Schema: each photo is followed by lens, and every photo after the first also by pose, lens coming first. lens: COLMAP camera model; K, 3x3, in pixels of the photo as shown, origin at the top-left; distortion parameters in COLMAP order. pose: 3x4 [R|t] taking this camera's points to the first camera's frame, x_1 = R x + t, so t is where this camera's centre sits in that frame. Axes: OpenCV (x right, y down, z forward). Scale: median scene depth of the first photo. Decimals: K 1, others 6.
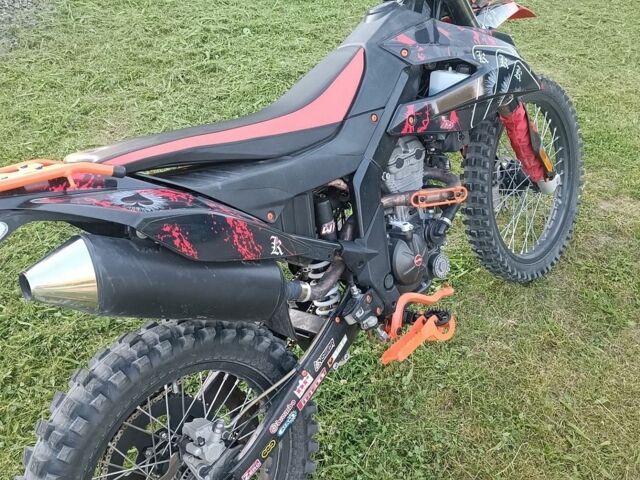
lens RADIAL K [[621.9, 0, 317.1], [0, 621.9, 242.2], [0, 0, 1]] dist [0.021751, 0.005924]
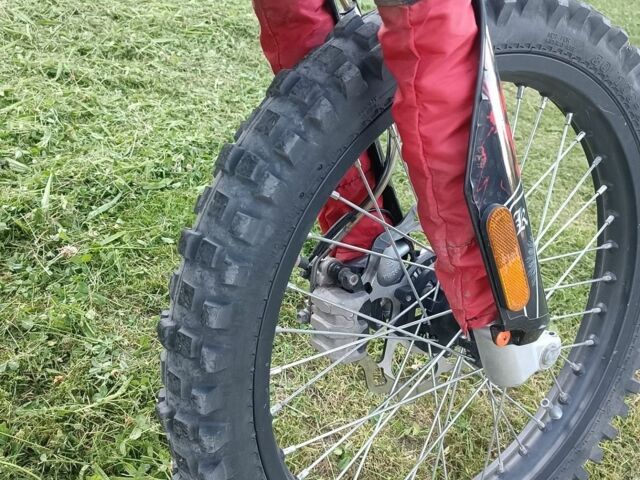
lens RADIAL K [[621.9, 0, 317.1], [0, 621.9, 242.2], [0, 0, 1]] dist [0.021751, 0.005924]
pose [[0.920763, 0.366439, -0.133859, 0.412177], [-0.378953, 0.921621, -0.083727, -0.110742], [0.092686, 0.127819, 0.987457, 0.930826]]
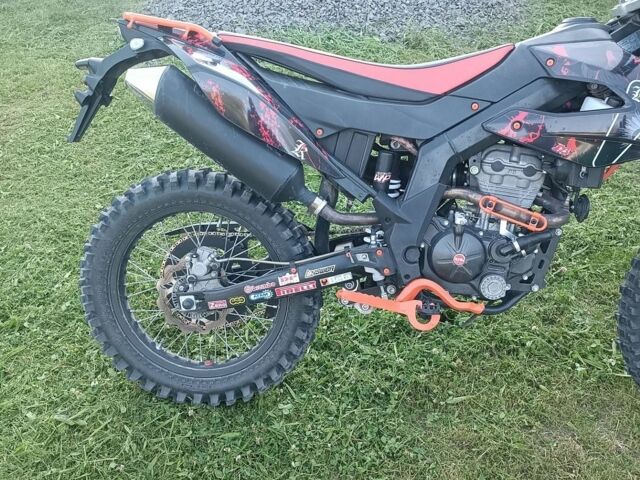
lens RADIAL K [[621.9, 0, 317.1], [0, 621.9, 242.2], [0, 0, 1]] dist [0.021751, 0.005924]
pose [[0.600560, 0.444408, -0.664702, 0.671717], [-0.497118, 0.858643, 0.124926, -0.005308], [0.626260, 0.255410, 0.736590, 0.124080]]
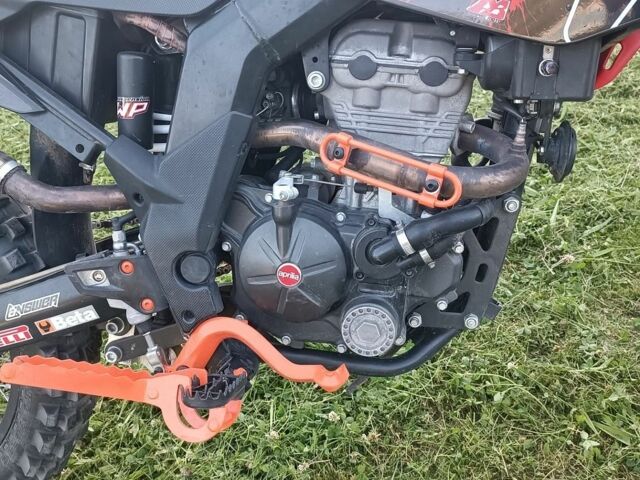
lens RADIAL K [[621.9, 0, 317.1], [0, 621.9, 242.2], [0, 0, 1]] dist [0.021751, 0.005924]
pose [[0.573116, 0.445131, -0.688038, 0.479379], [-0.445776, 0.873862, 0.194032, -0.090013], [0.687620, 0.195508, 0.699253, 0.688160]]
